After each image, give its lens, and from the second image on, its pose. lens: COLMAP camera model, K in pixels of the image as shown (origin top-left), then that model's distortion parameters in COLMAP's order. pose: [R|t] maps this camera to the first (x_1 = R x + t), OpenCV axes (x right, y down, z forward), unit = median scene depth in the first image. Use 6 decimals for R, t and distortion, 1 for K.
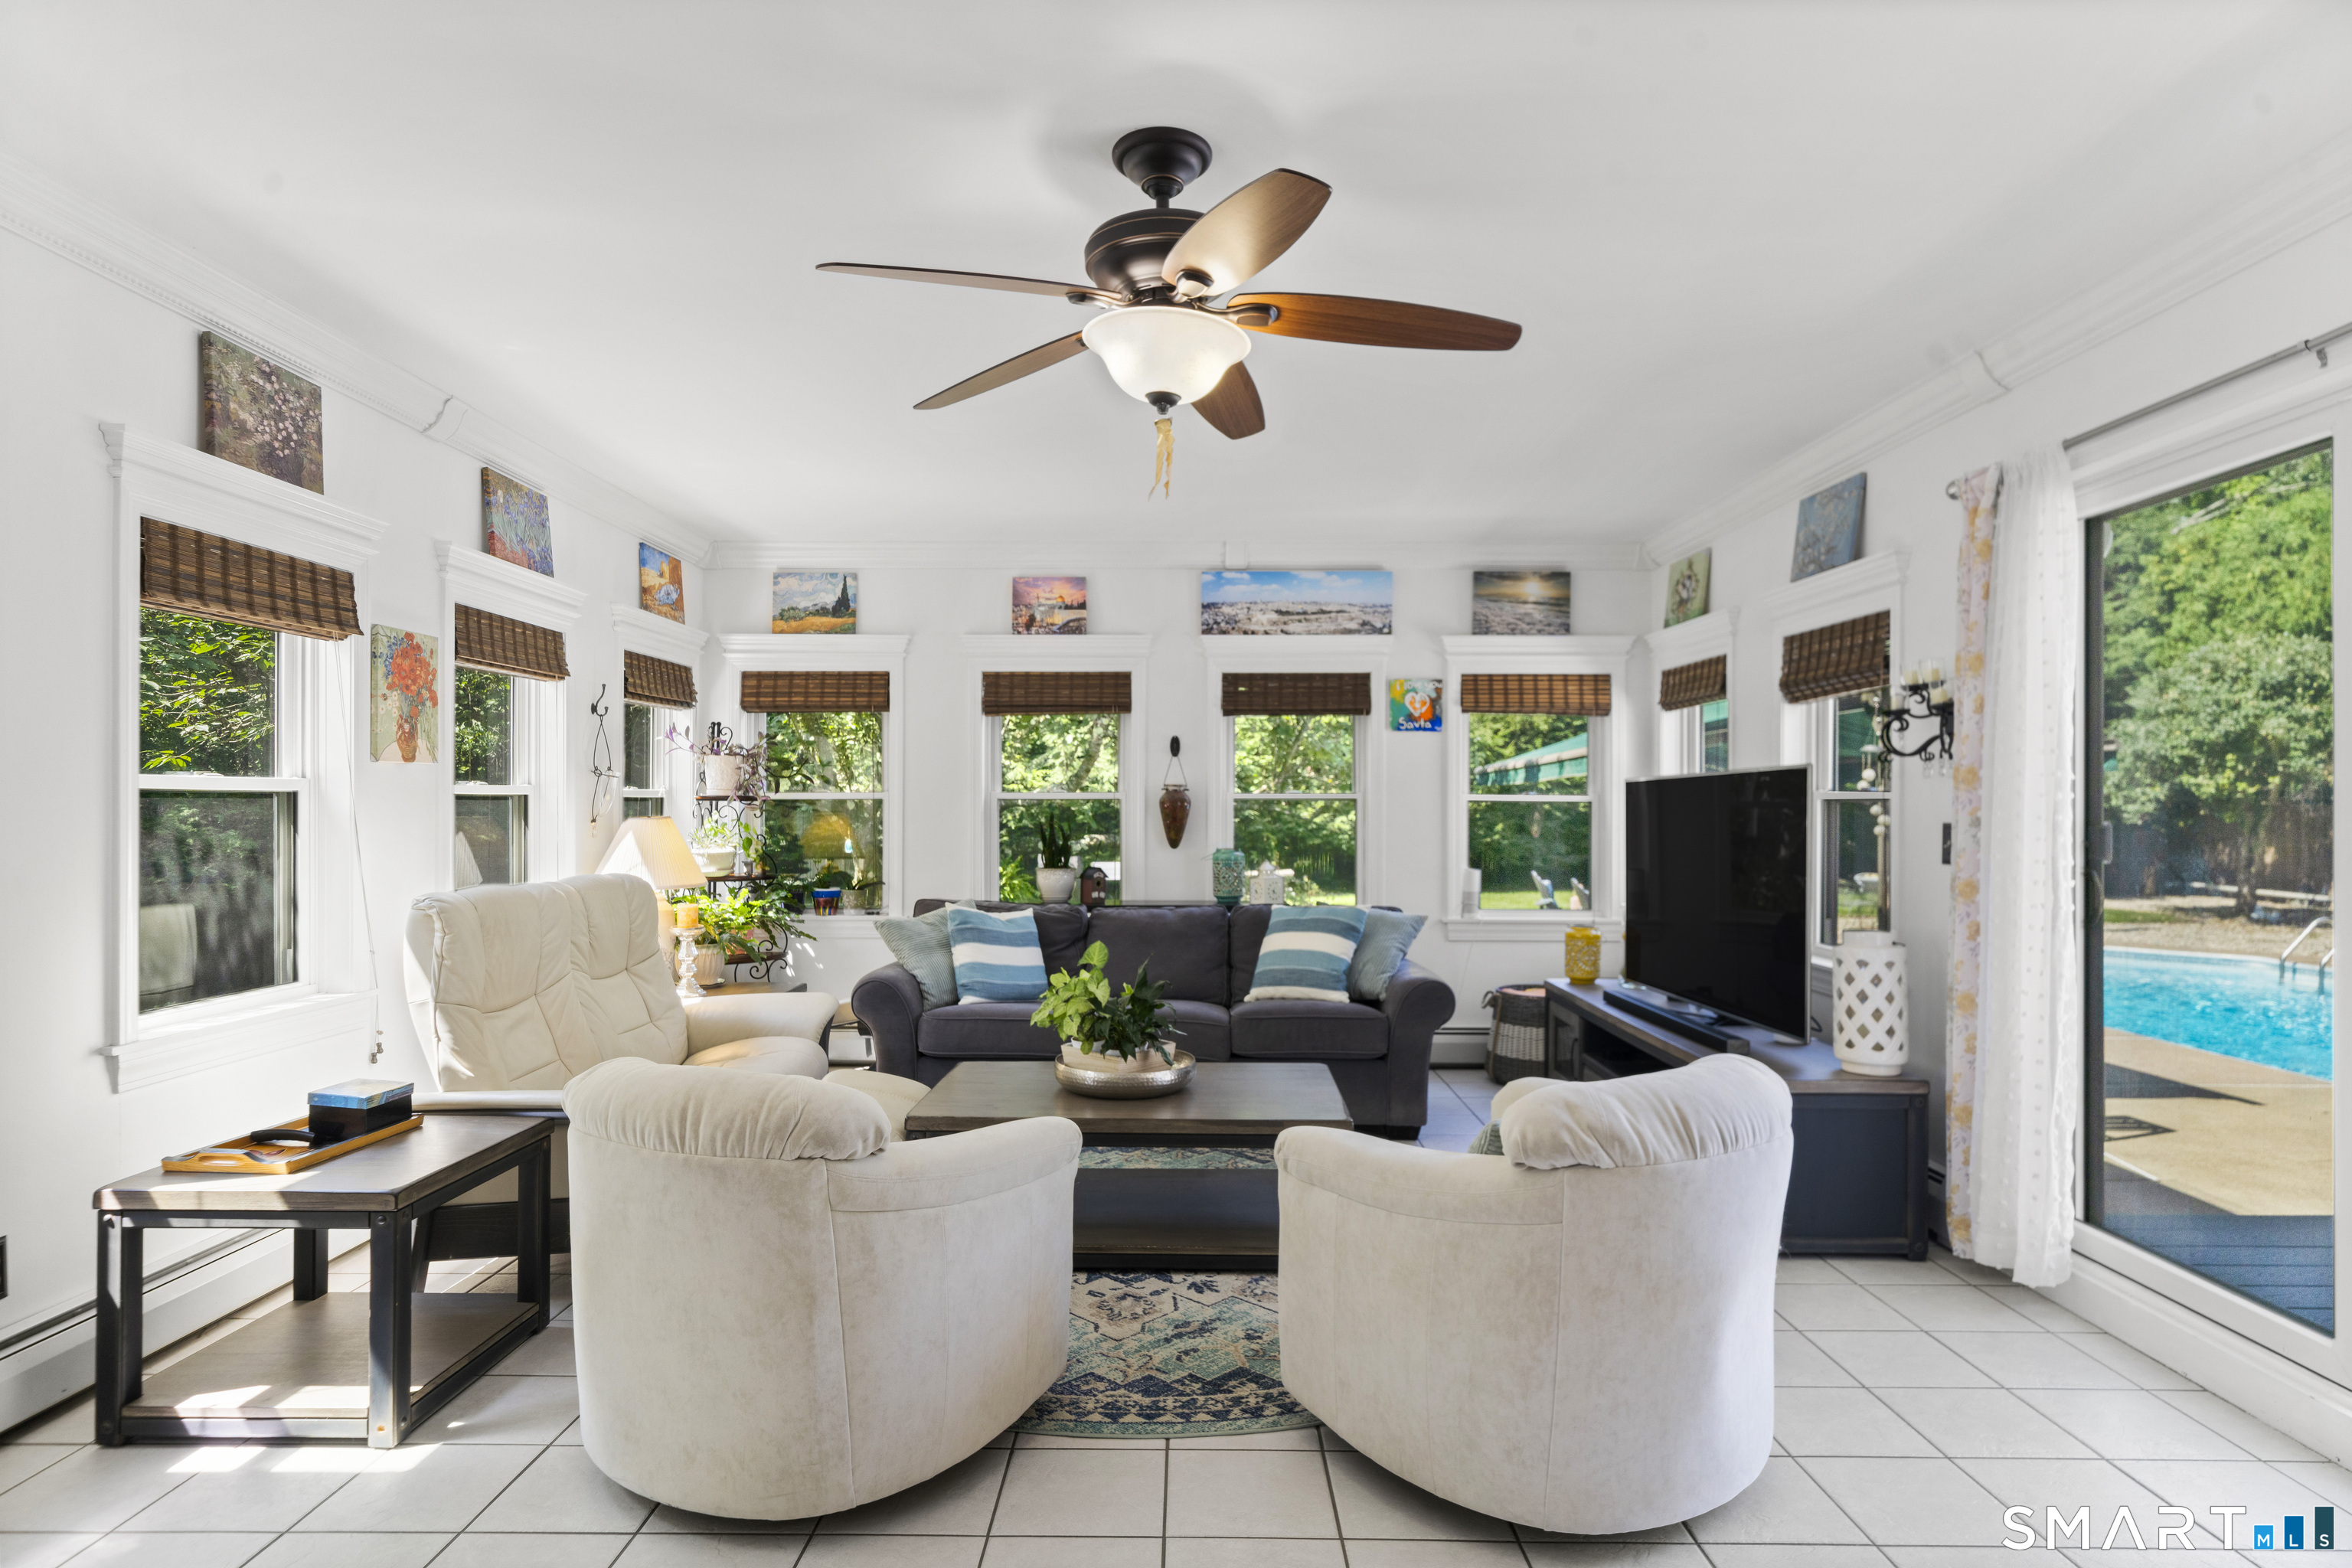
lens RADIAL K [[1260.9, 0, 1157.4], [0, 1260.9, 793.5], [0, 0, 1]] dist [0.006050, -0.002641]
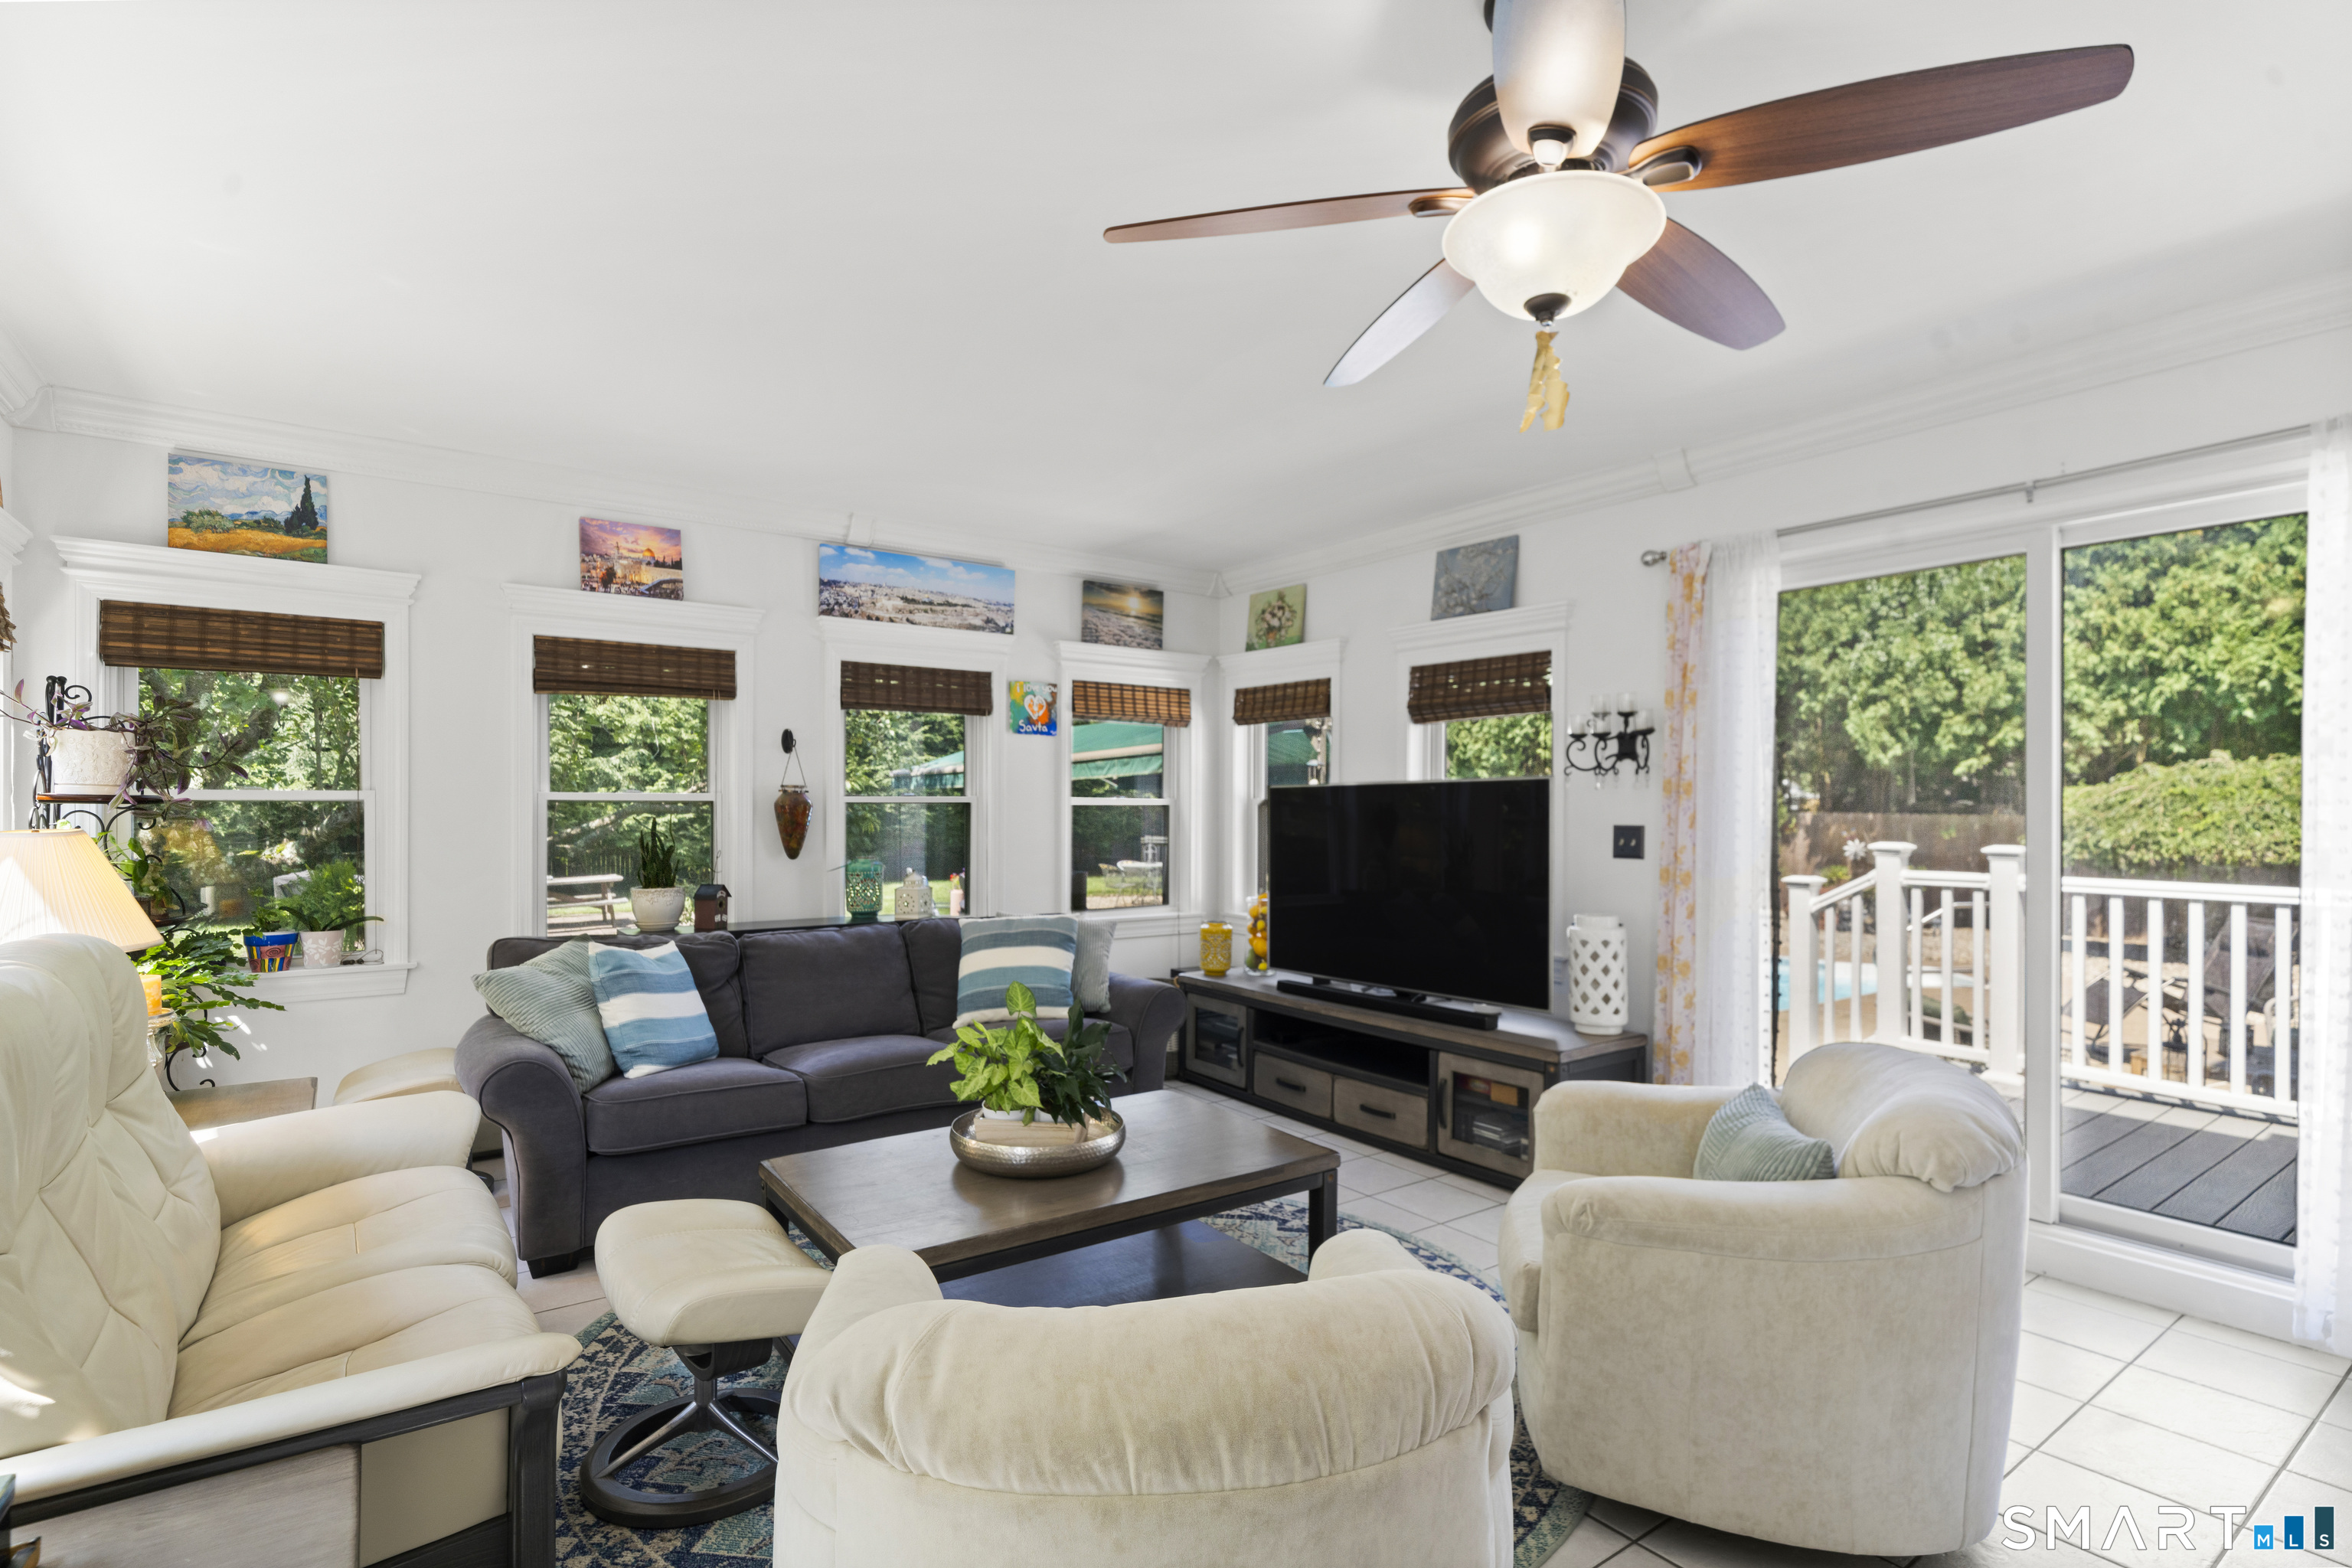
lens RADIAL K [[1138.0, 0, 1177.9], [0, 1138.0, 802.2], [0, 0, 1]] dist [0.011970, -0.002865]
pose [[0.804522, 0.002573, 0.593918, -0.236628], [-0.006364, 0.999971, 0.004289, -0.000628], [-0.593889, -0.007230, 0.804514, 0.212295]]
